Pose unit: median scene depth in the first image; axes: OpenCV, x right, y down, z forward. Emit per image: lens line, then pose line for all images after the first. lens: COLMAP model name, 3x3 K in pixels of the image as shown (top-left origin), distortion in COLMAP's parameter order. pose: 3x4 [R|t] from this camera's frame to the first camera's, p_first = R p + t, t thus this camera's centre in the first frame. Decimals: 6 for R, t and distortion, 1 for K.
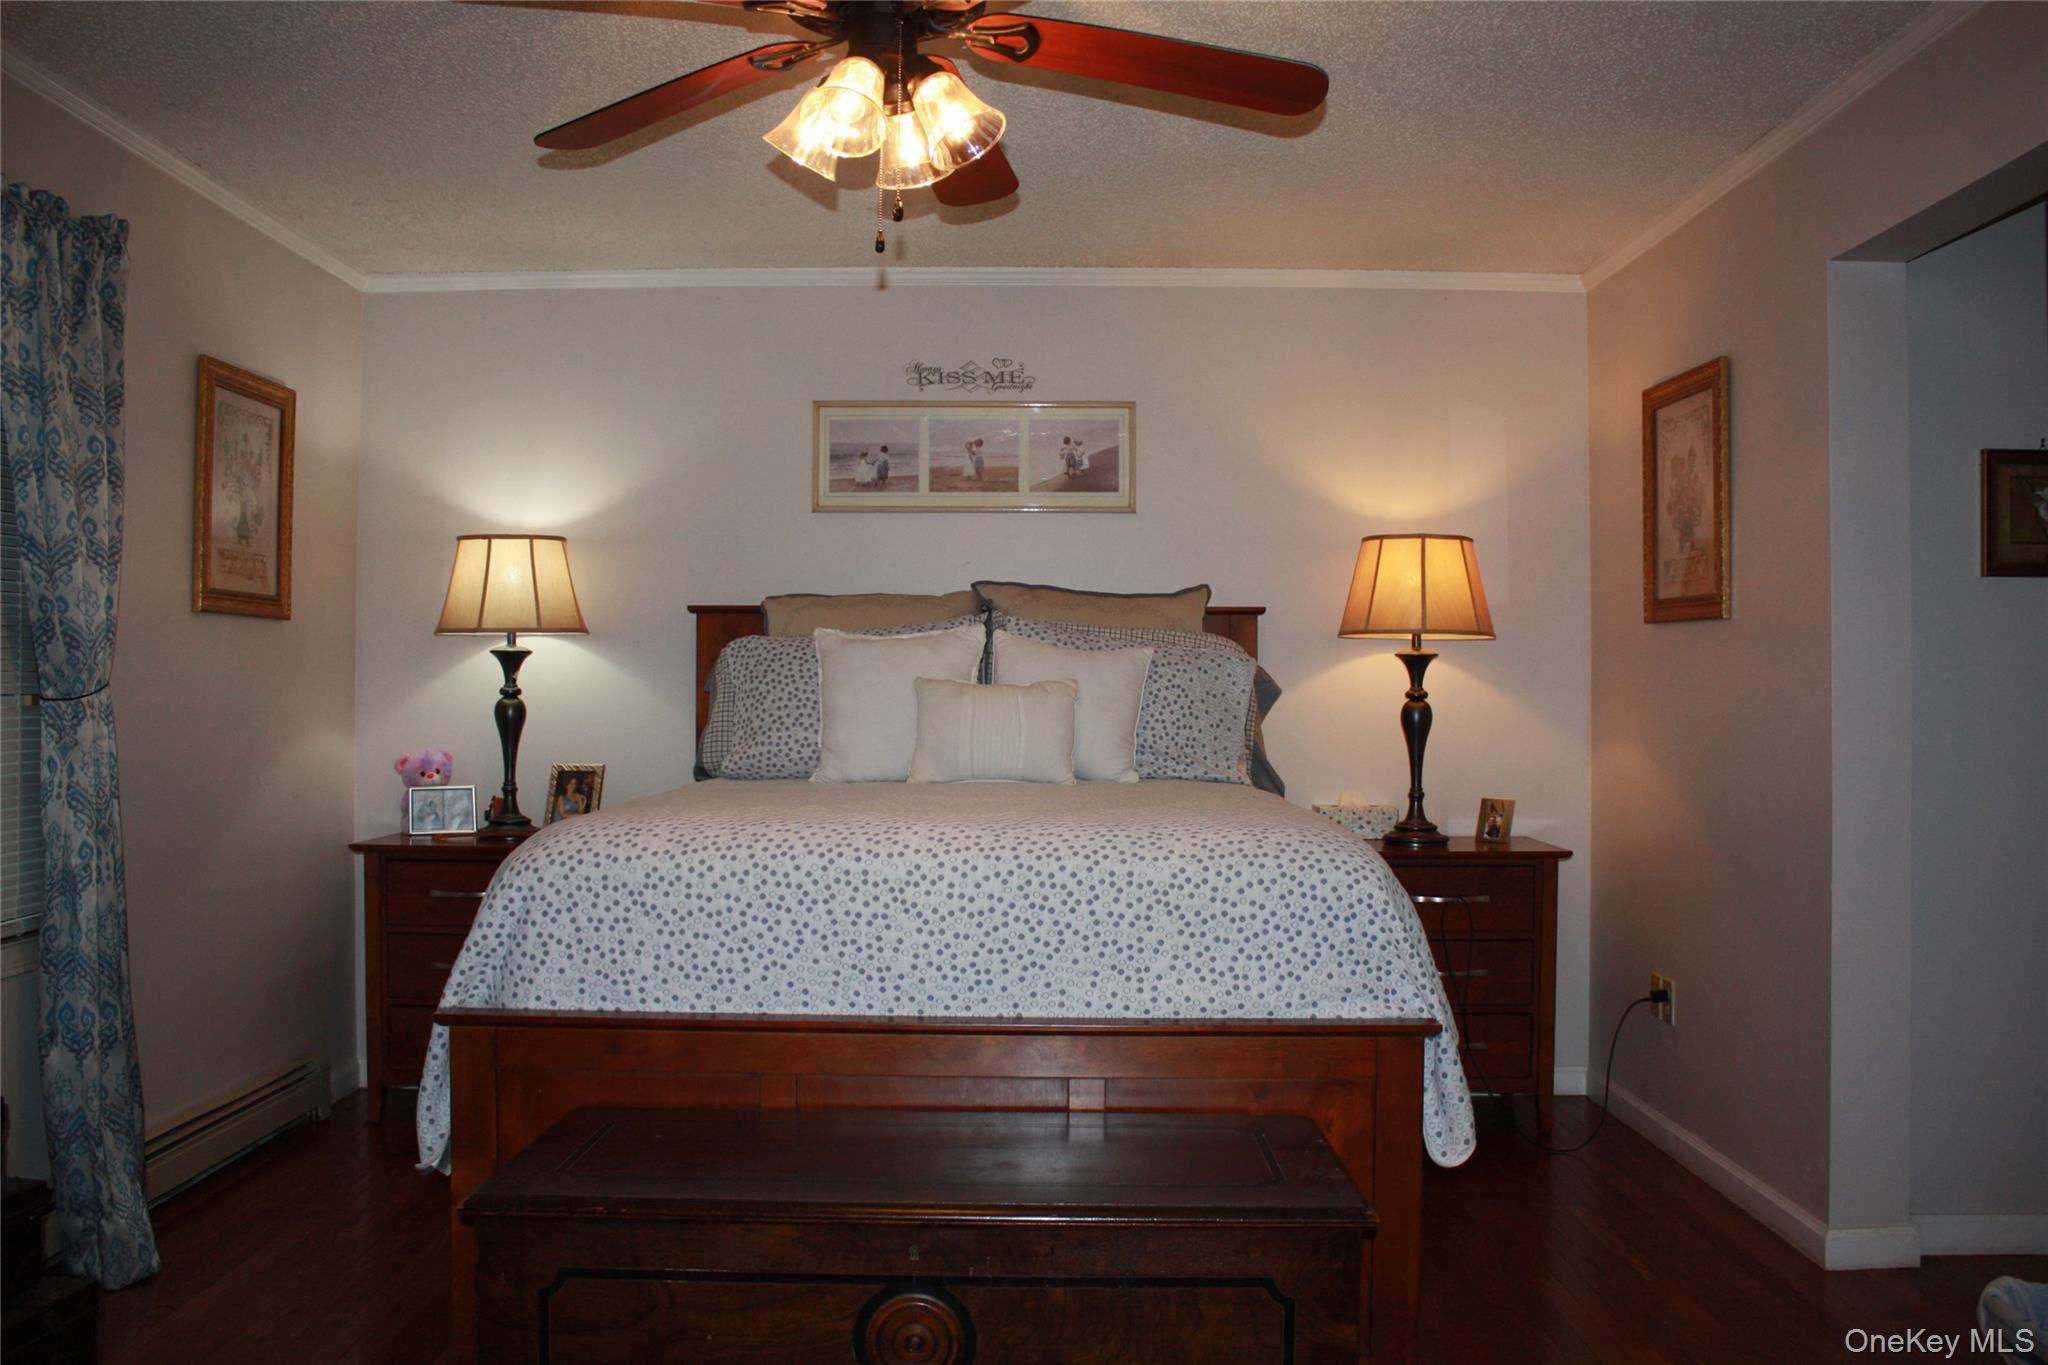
lens RADIAL K [[1719.4, 0, 1033.7], [0, 1719.4, 674.8], [0, 0, 1]] dist [-0.158206, 0.136772]
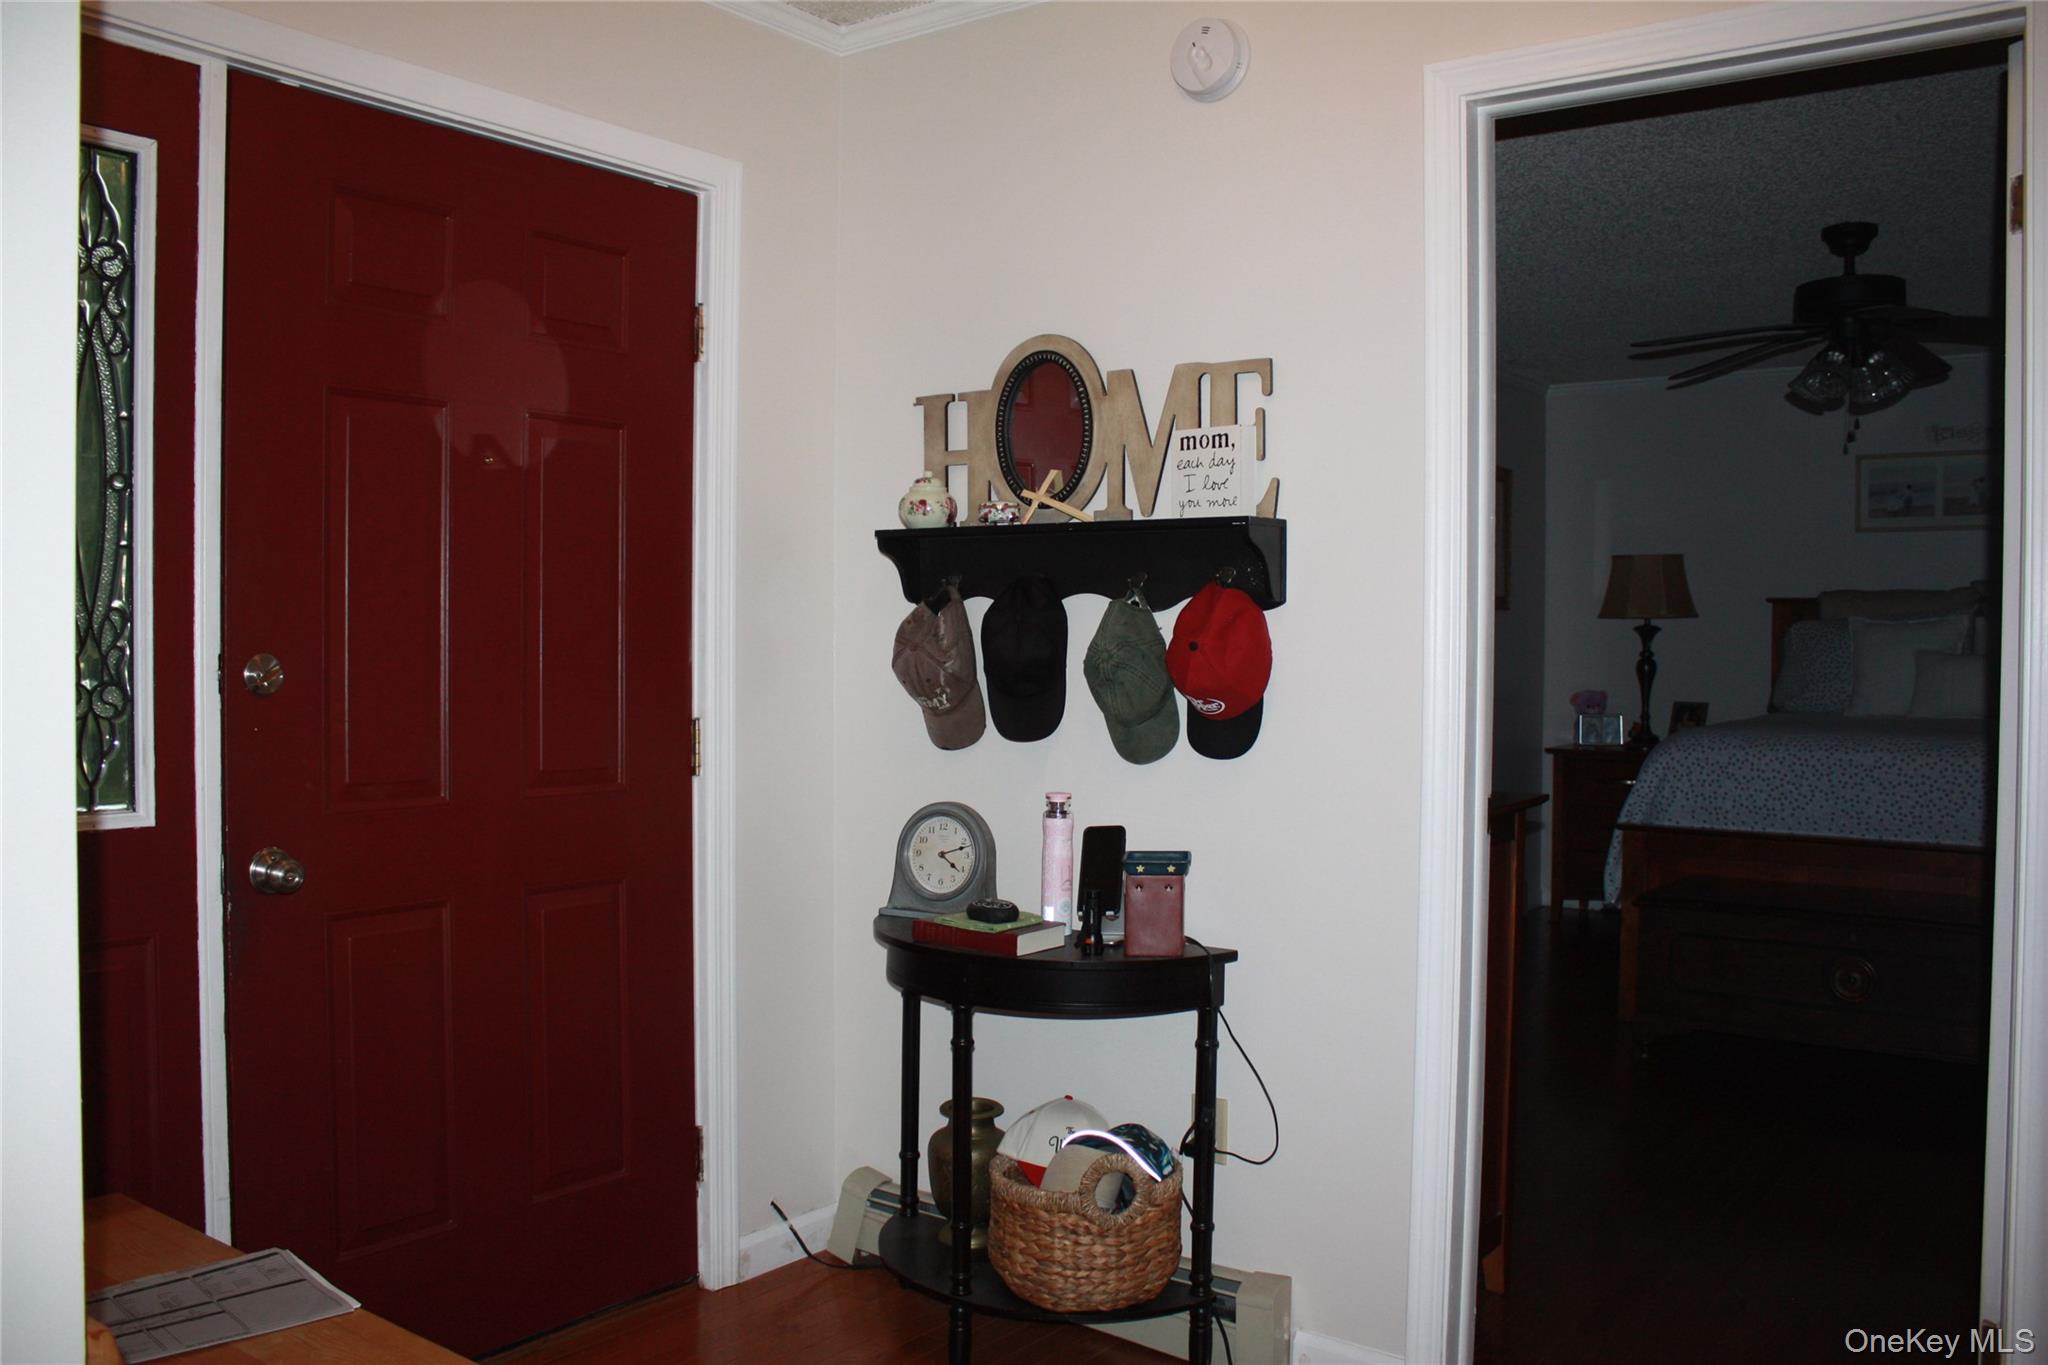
lens RADIAL K [[1719.4, 0, 1019.8], [0, 1719.4, 678.7], [0, 0, 1]] dist [-0.158206, 0.136772]
pose [[0.804098, 0.018660, -0.594203, 0.175628], [0.001959, 0.999419, 0.034037, -0.025285], [0.594493, -0.028533, 0.803594, -0.693264]]
